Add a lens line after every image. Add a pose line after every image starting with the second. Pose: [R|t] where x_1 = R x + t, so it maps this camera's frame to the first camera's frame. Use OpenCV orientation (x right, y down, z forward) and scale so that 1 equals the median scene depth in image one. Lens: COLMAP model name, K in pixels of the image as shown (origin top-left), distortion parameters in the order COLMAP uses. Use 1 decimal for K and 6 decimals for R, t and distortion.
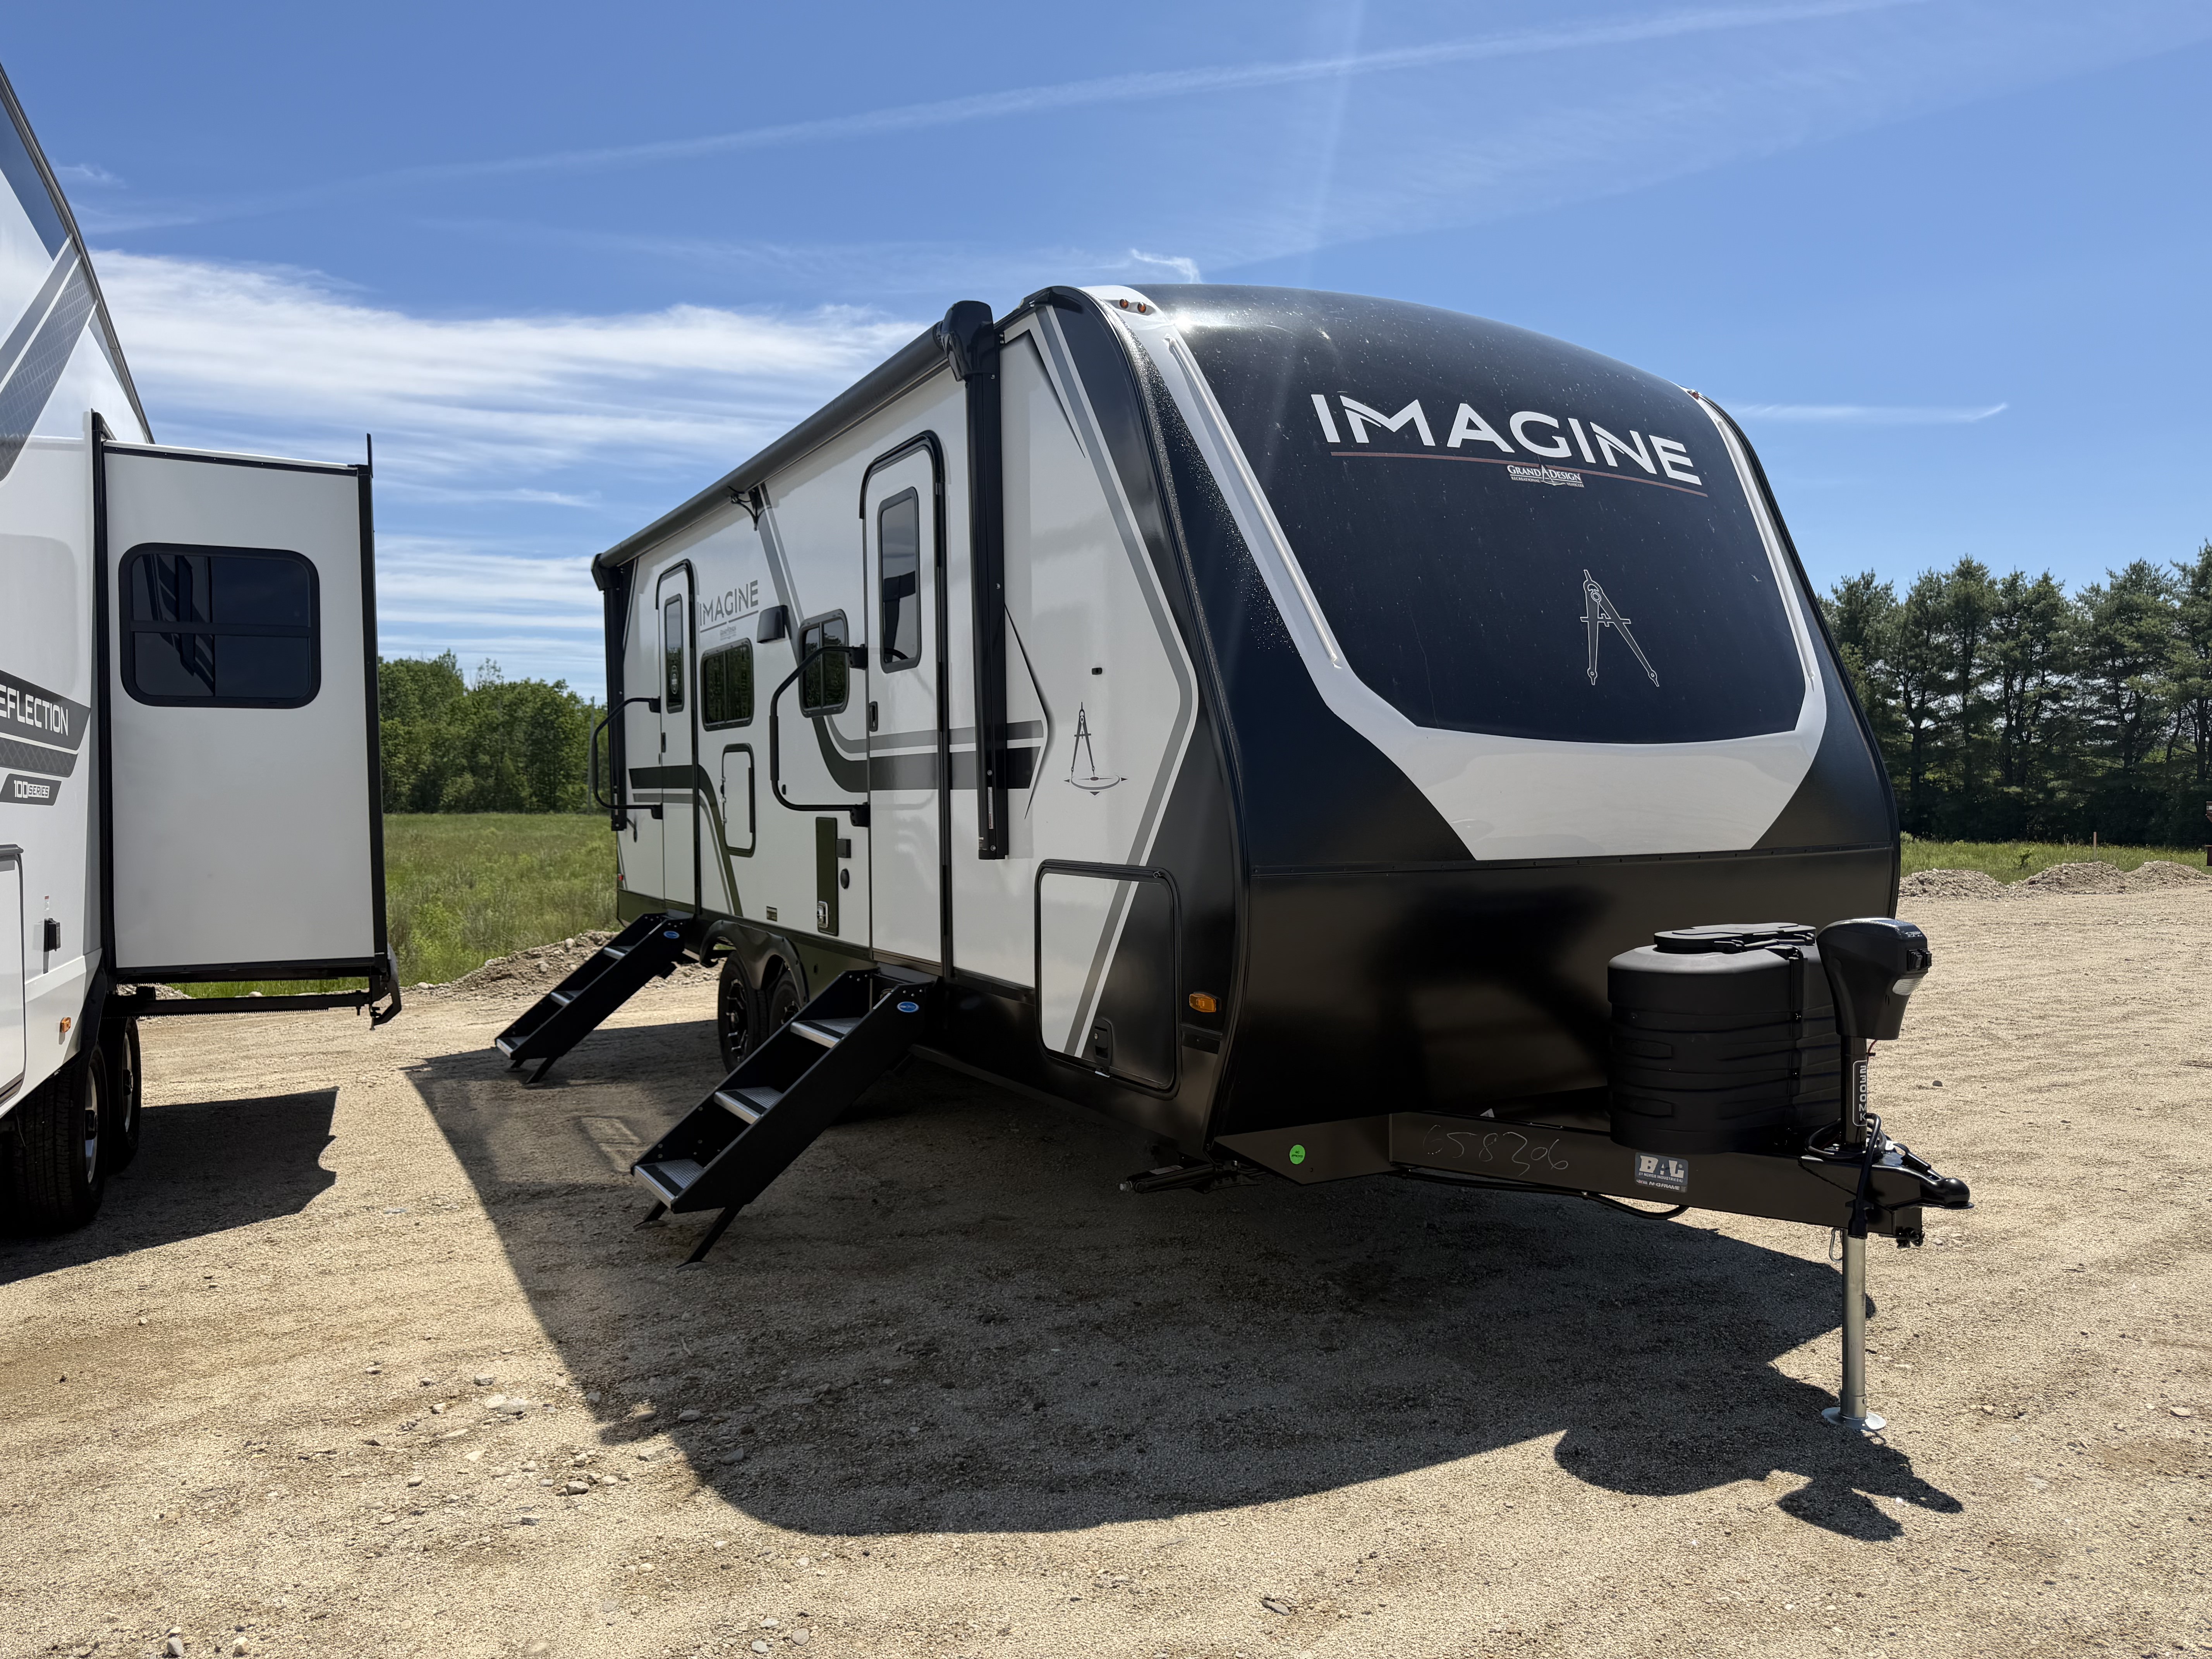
lens RADIAL K [[1550.0, 0, 1100.3], [0, 1550.0, 828.7], [0, 0, 1]] dist [0.019883, -0.012020]
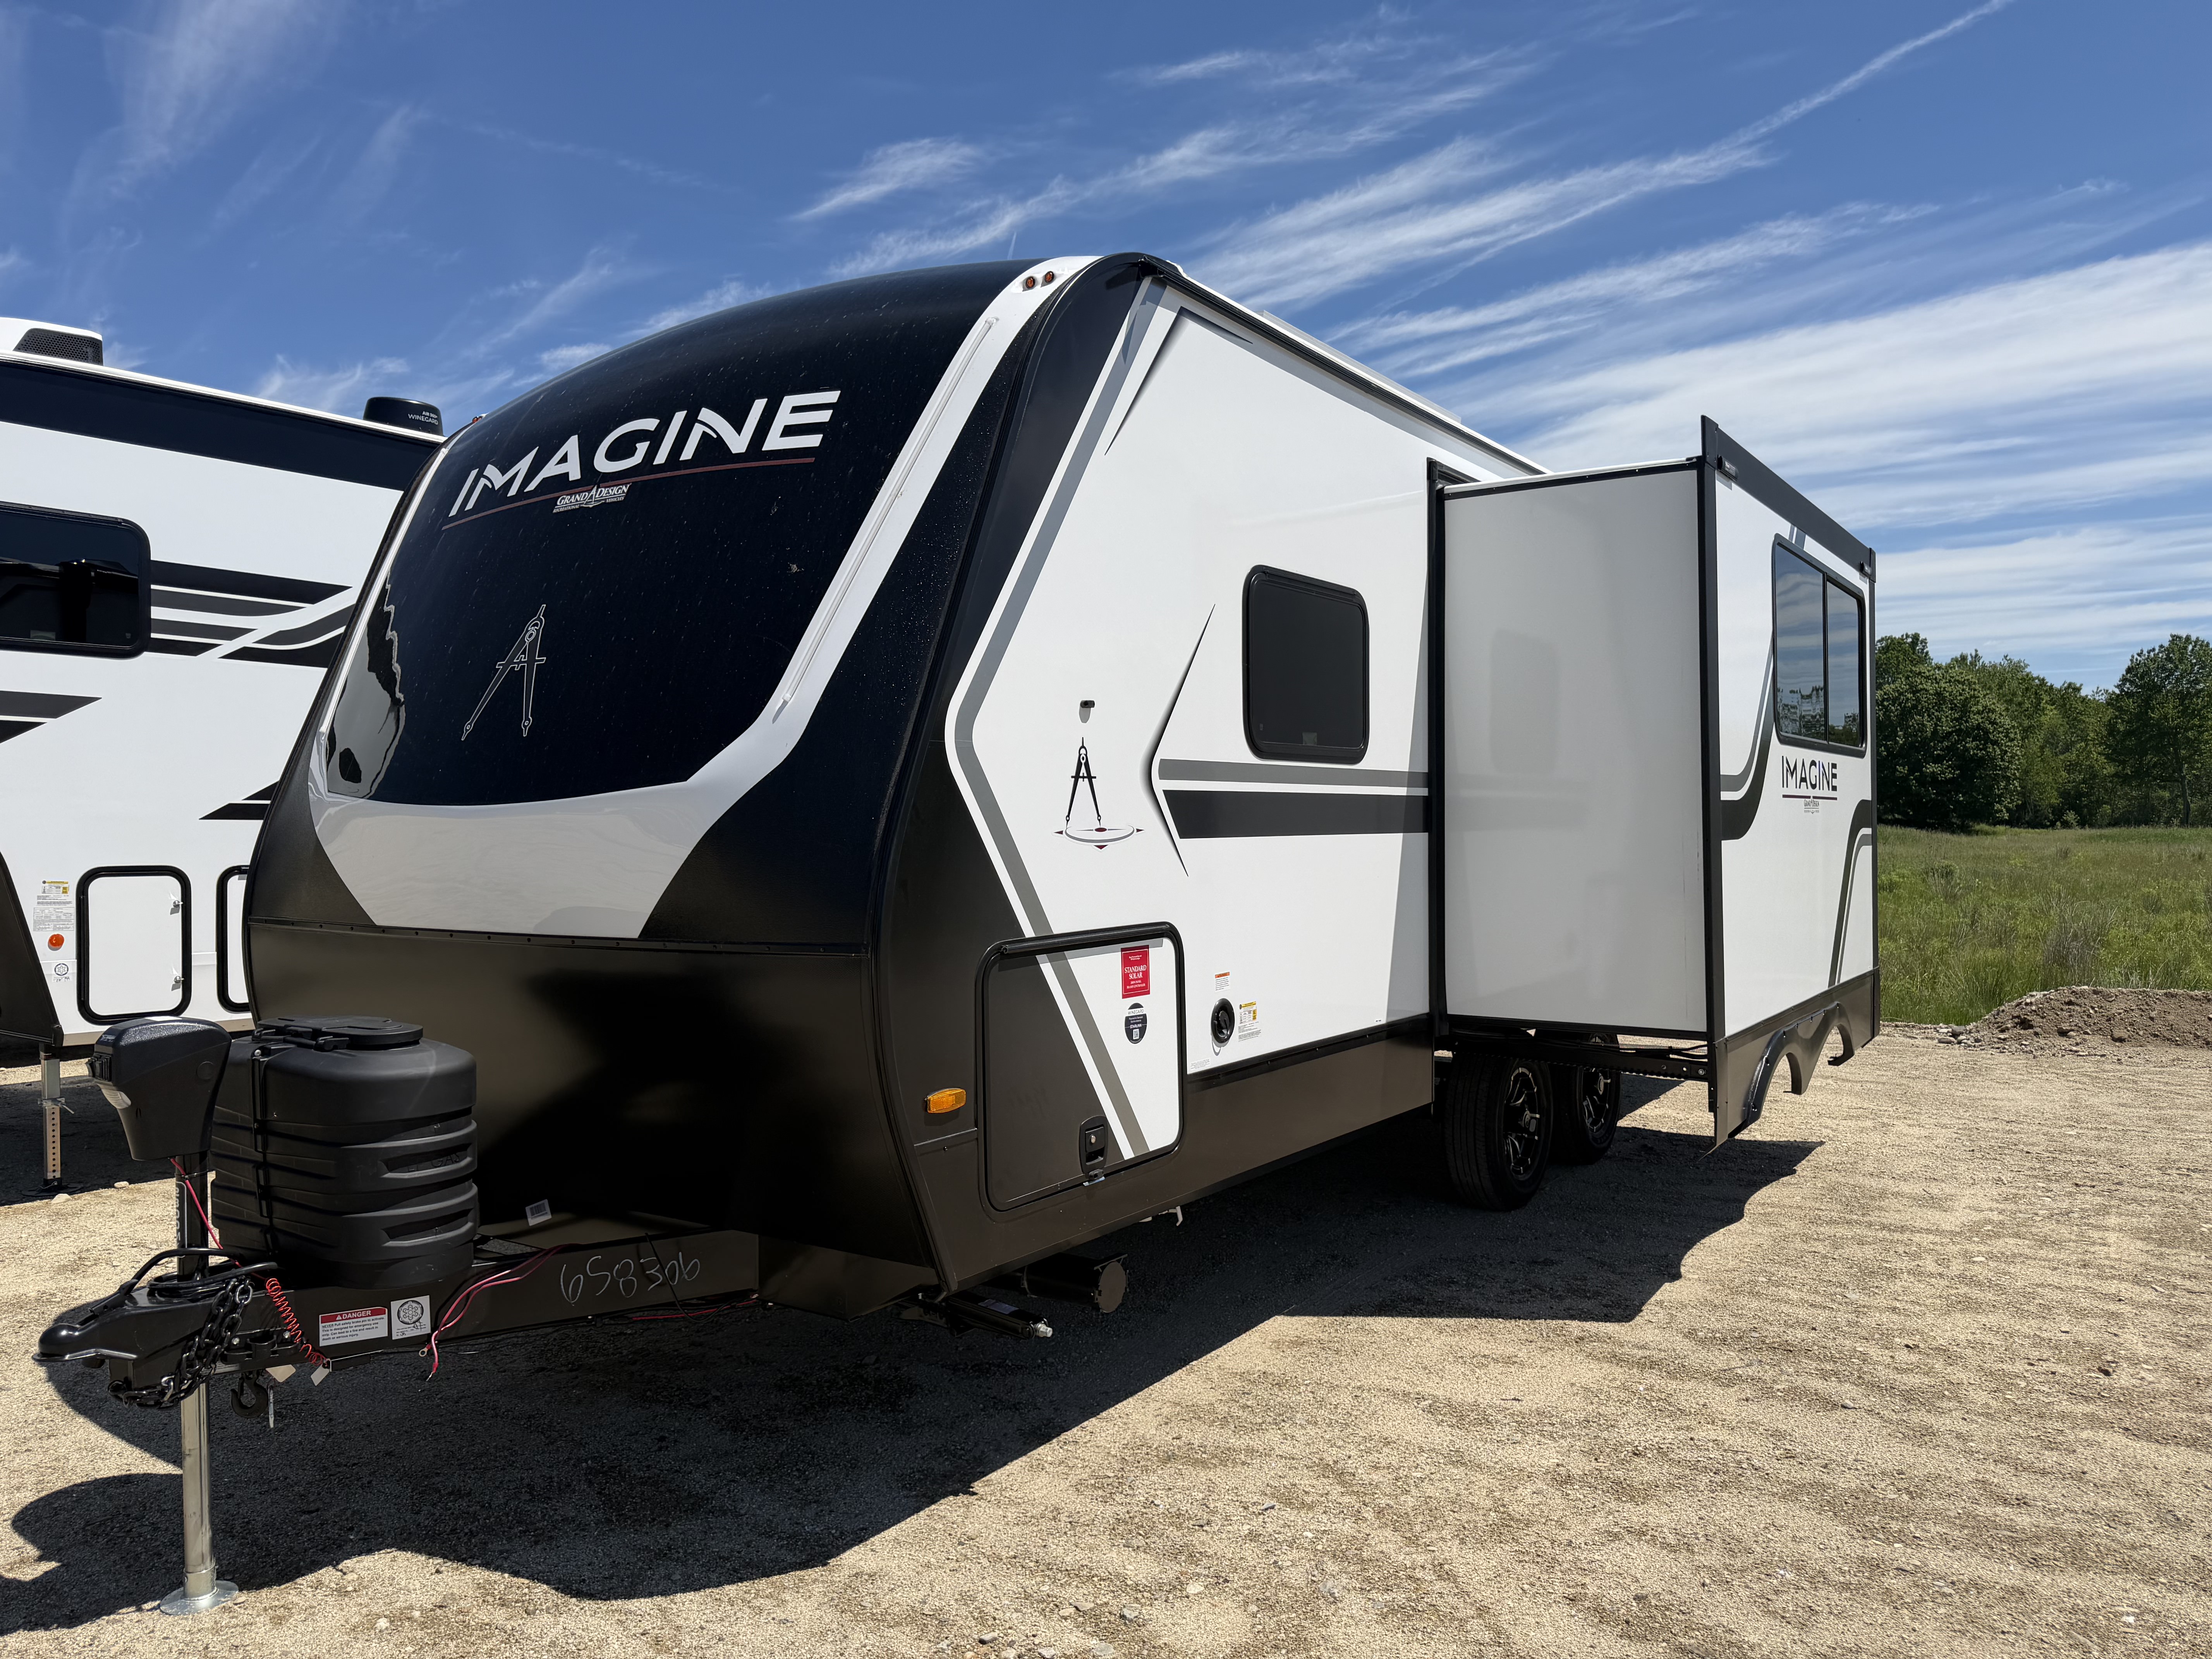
lens RADIAL K [[1550.0, 0, 1091.3], [0, 1550.0, 823.9], [0, 0, 1]] dist [0.019883, -0.012020]
pose [[0.449352, 0.008208, -0.893317, 1.209030], [-0.020758, 0.999784, -0.001255, -0.045830], [0.893113, 0.019108, 0.449426, 0.860116]]
